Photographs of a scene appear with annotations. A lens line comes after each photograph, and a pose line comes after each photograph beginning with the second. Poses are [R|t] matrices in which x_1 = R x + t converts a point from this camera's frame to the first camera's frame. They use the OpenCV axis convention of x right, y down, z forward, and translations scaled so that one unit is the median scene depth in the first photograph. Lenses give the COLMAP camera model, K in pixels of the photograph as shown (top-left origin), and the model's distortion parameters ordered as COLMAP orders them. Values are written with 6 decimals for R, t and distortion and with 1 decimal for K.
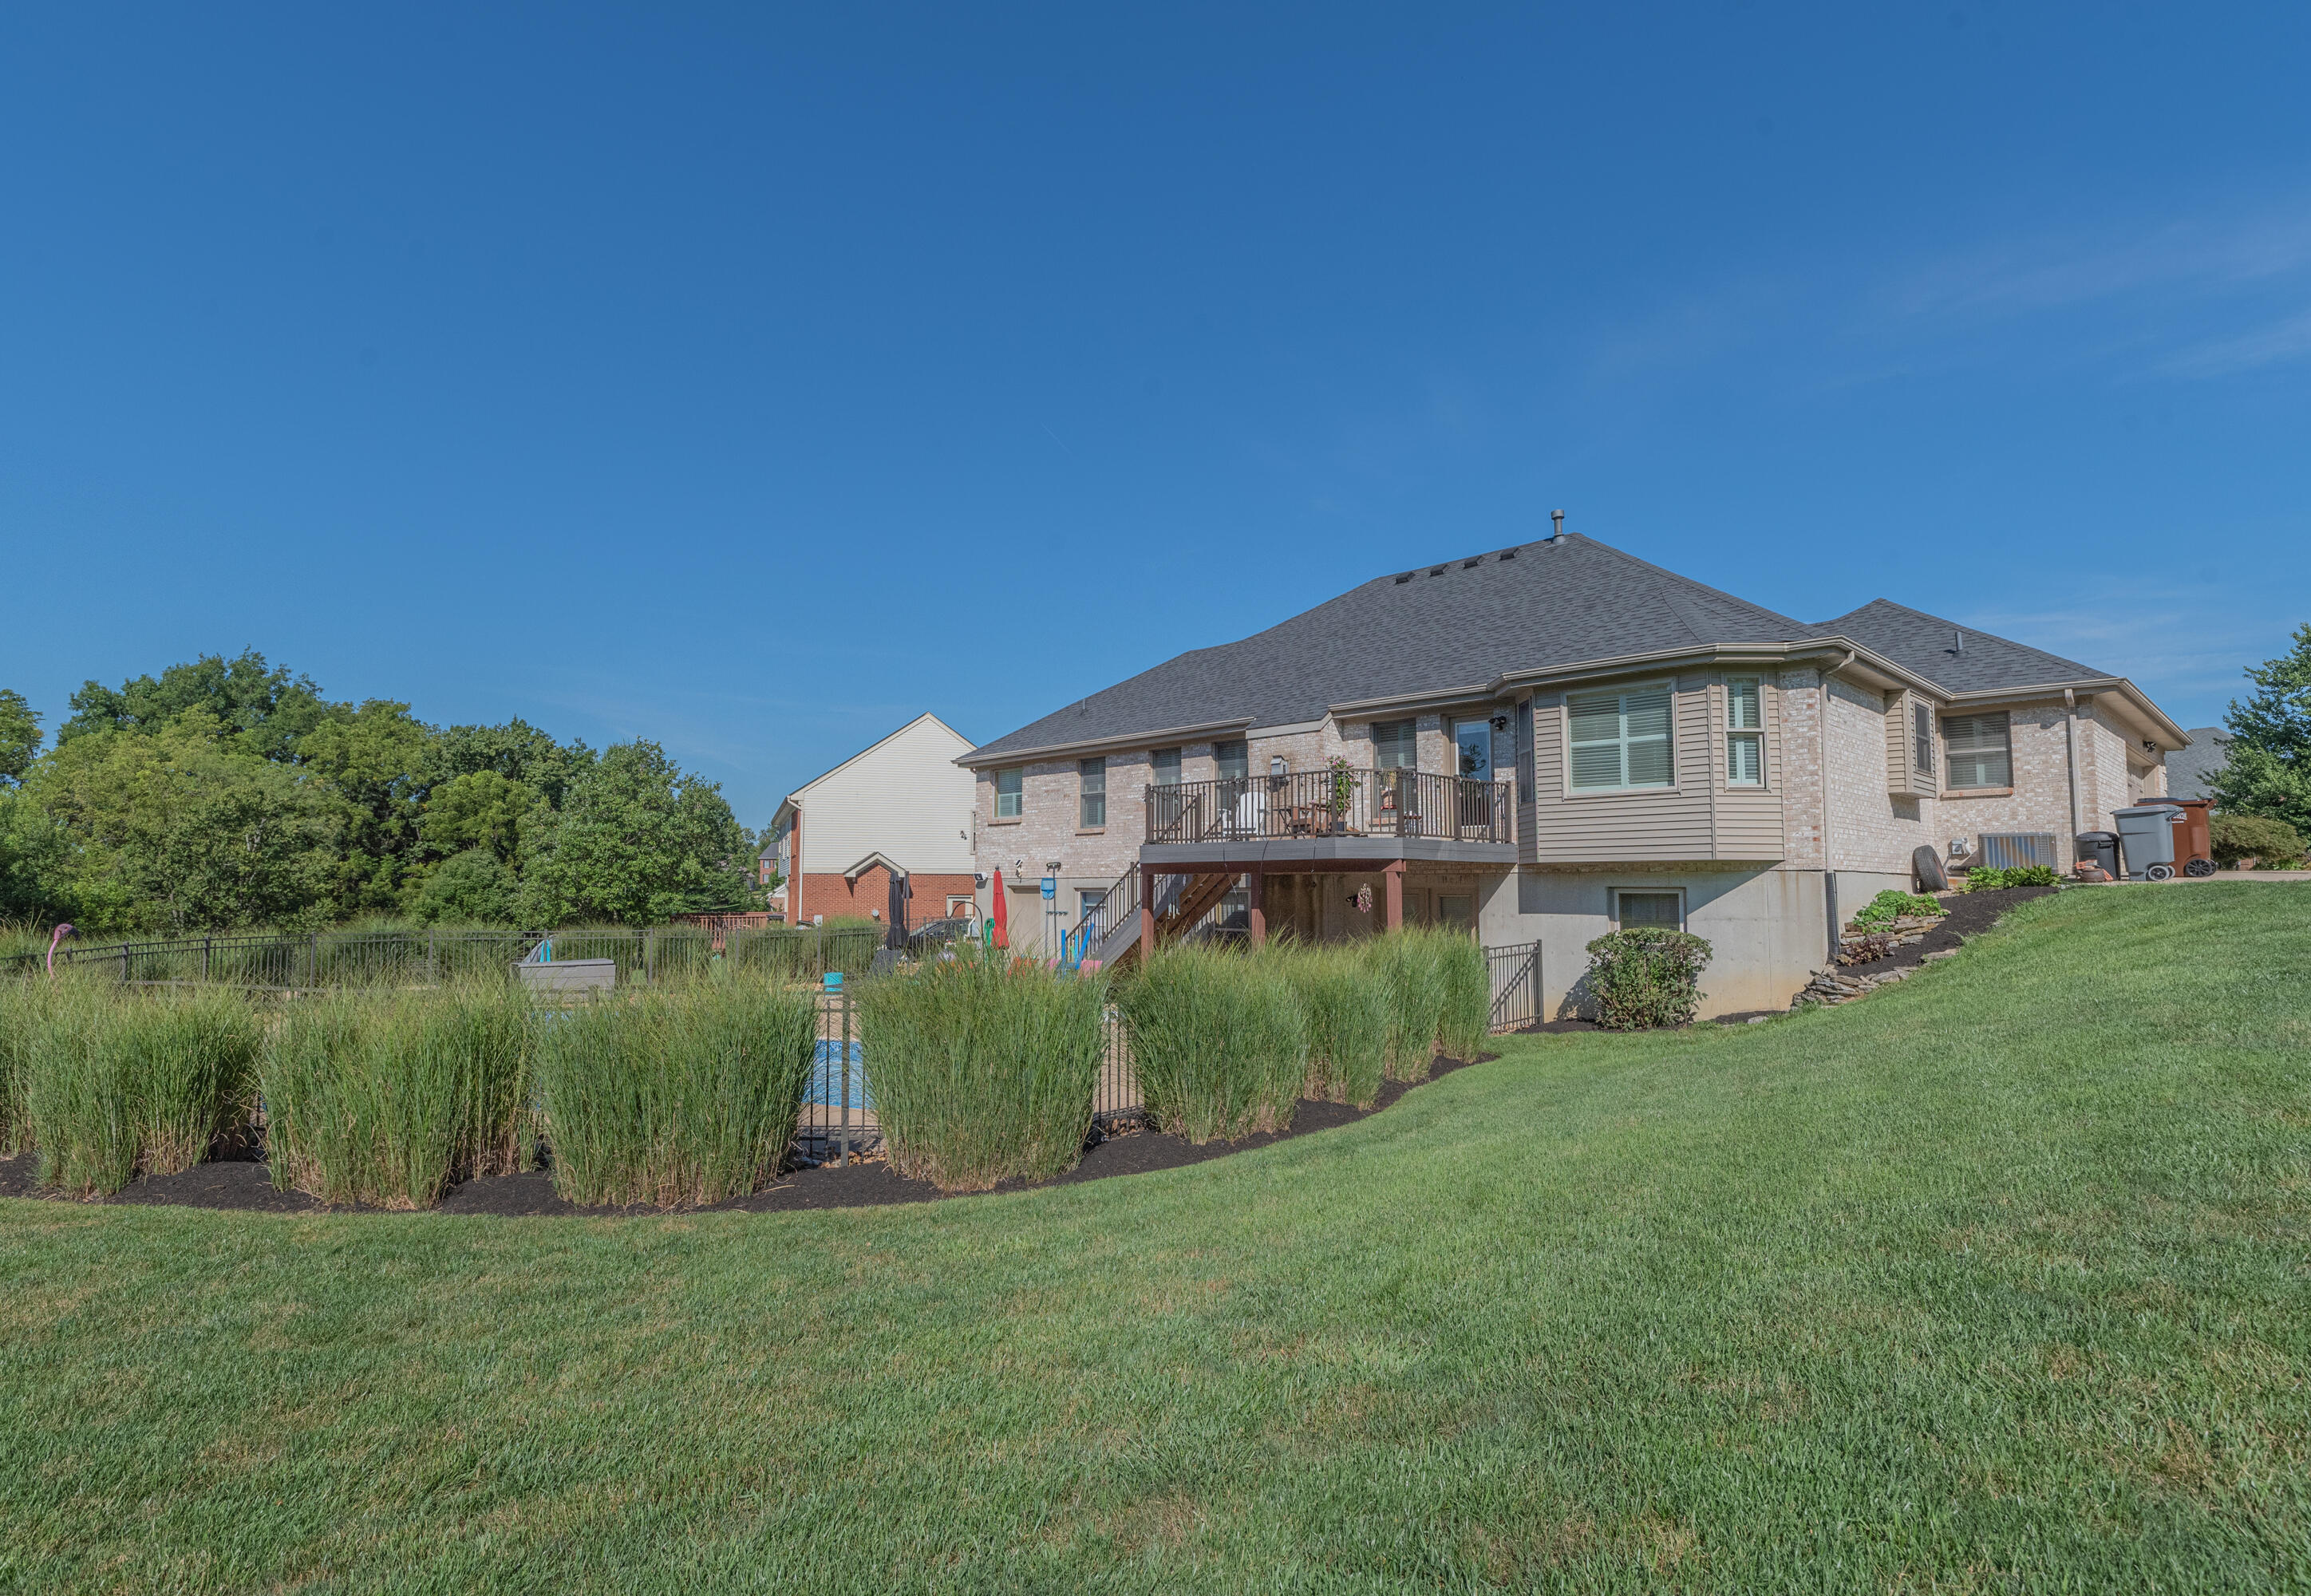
lens RADIAL K [[1157.6, 0, 1105.7], [0, 1157.6, 827.5], [0, 0, 1]] dist [-0.000252, -0.000821]
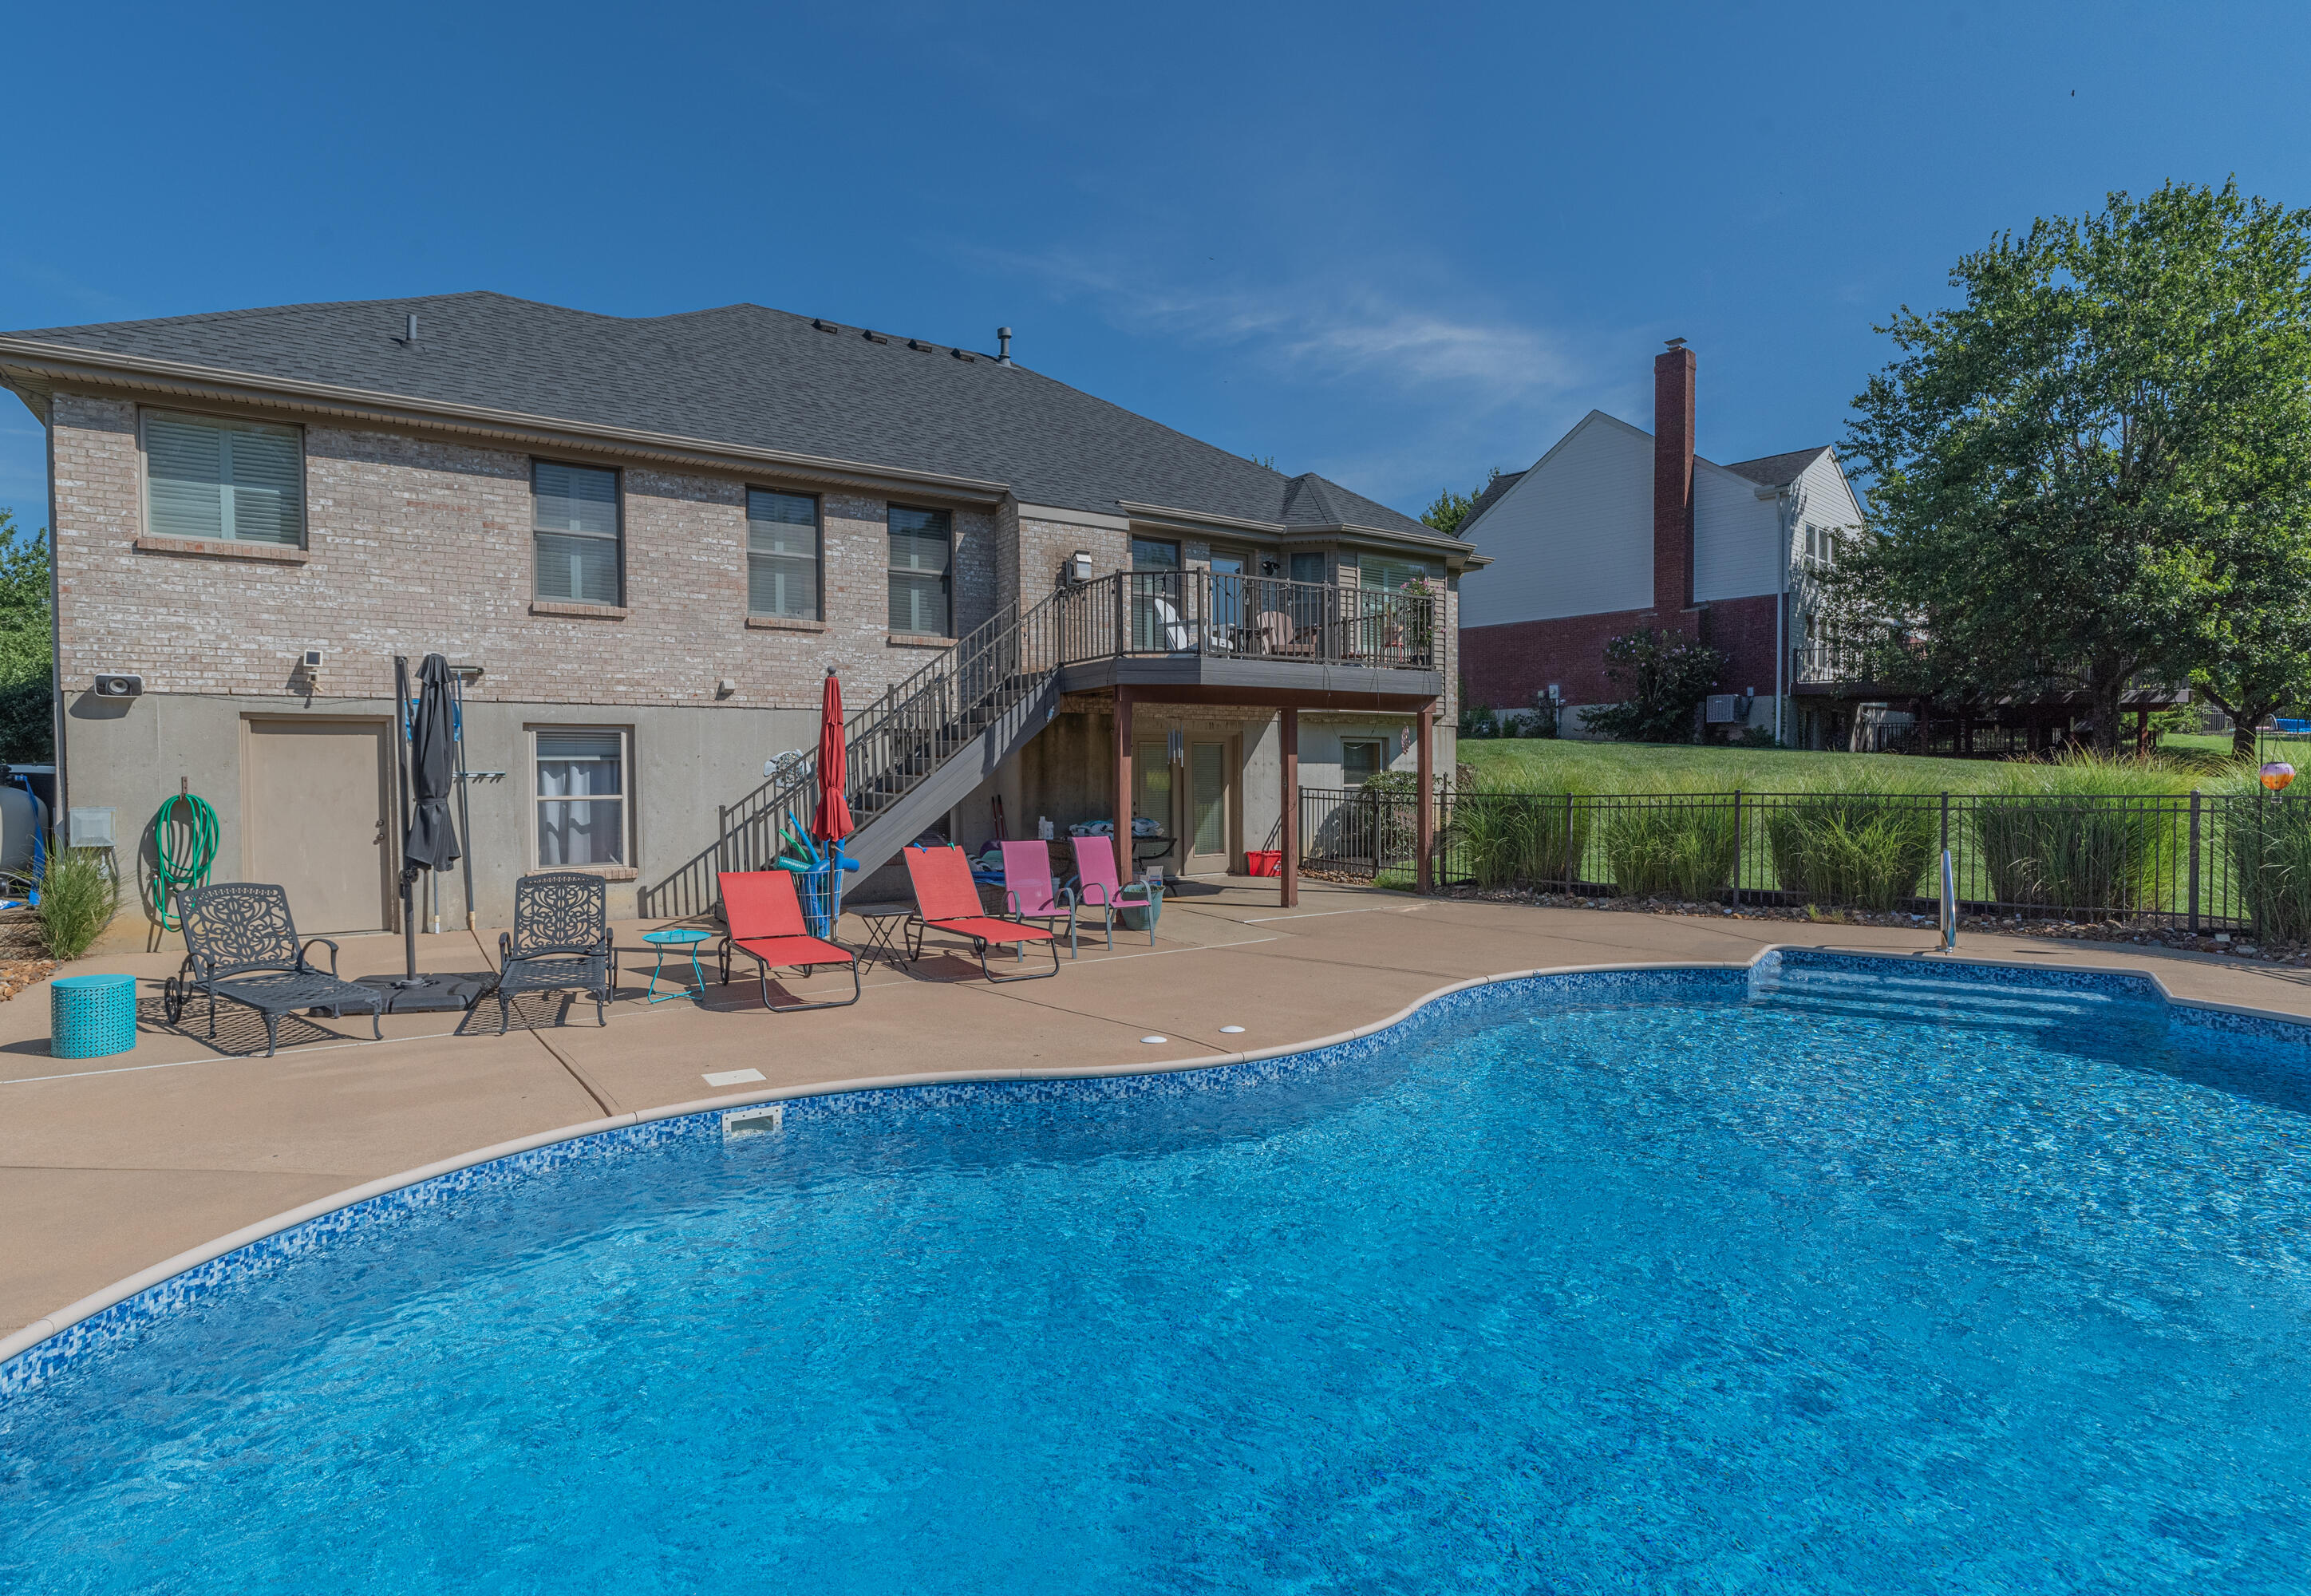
lens RADIAL K [[1157.6, 0, 1128.3], [0, 1157.6, 809.9], [0, 0, 1]] dist [-0.000252, -0.000821]
pose [[0.154964, -0.032885, 0.987373, -0.150446], [-0.046031, 0.998120, 0.040467, 0.018466], [-0.986847, -0.051721, 0.153159, 0.220657]]
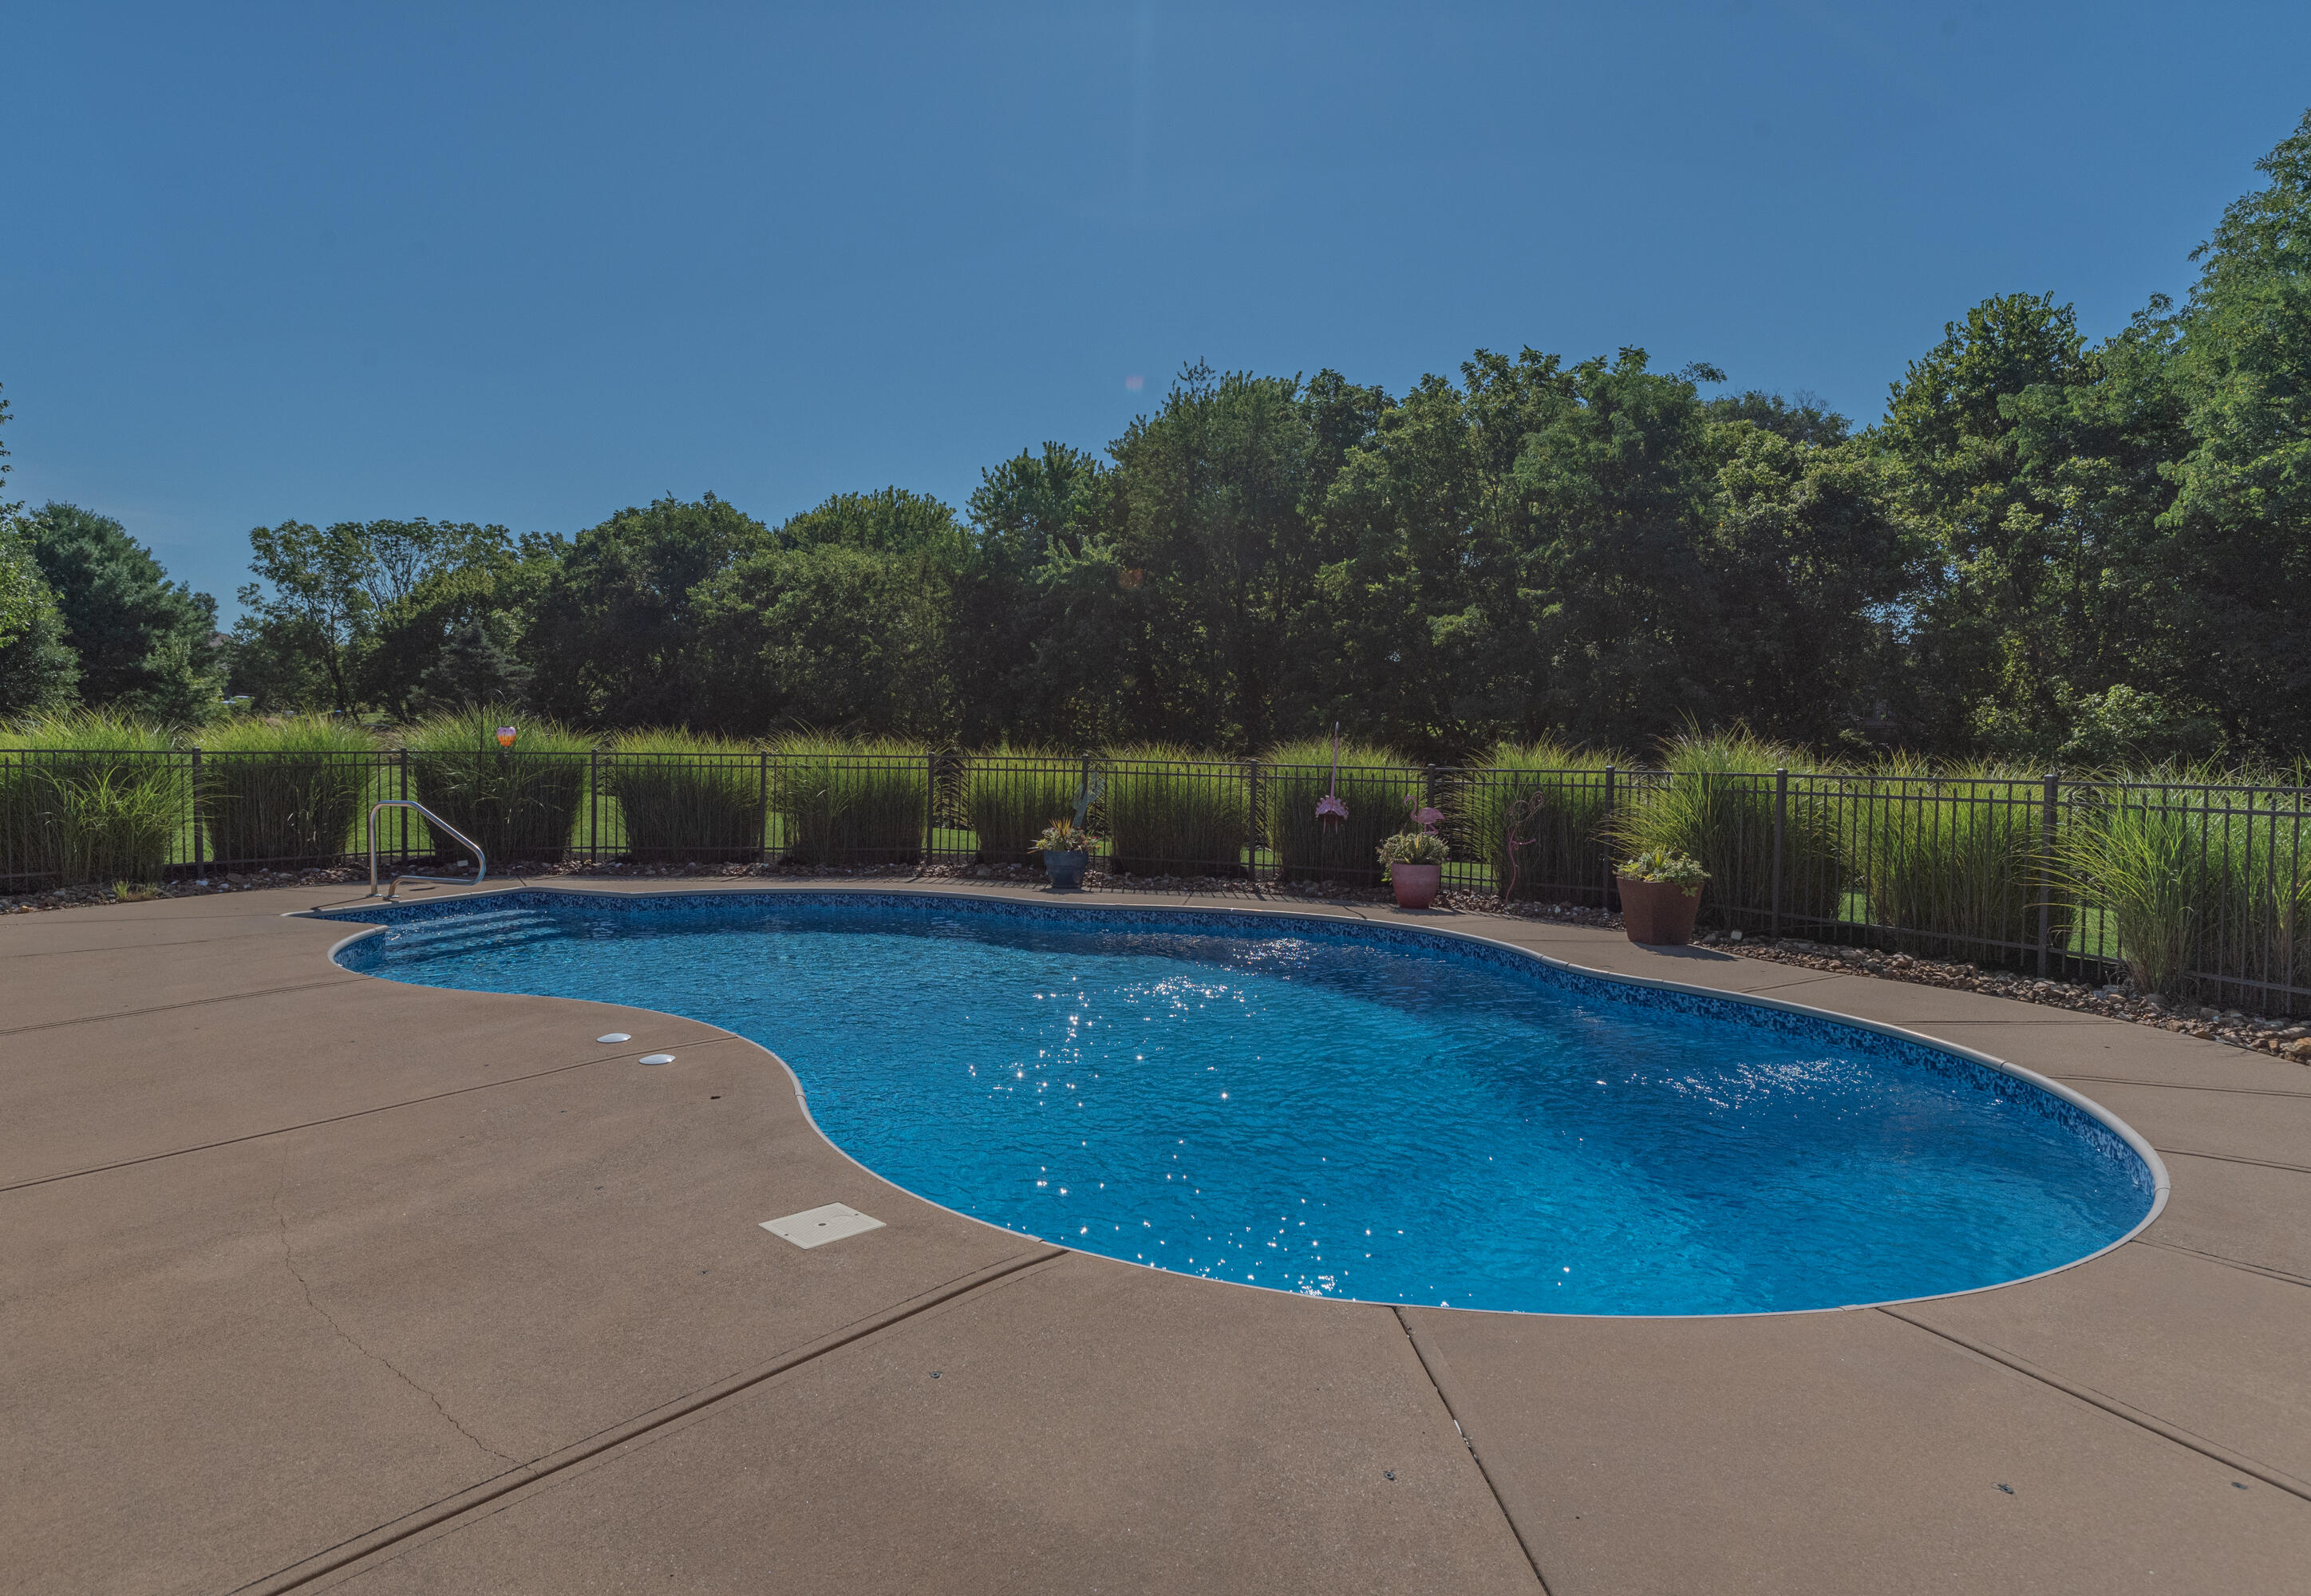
lens RADIAL K [[1294.8, 0, 1160.9], [0, 1294.8, 791.0], [0, 0, 1]] dist [0.000159, -0.000364]
pose [[-0.994607, -0.010550, -0.103178, -0.086403], [-0.008464, 0.999751, -0.020640, 0.024864], [0.103370, -0.019655, -0.994449, 0.309325]]
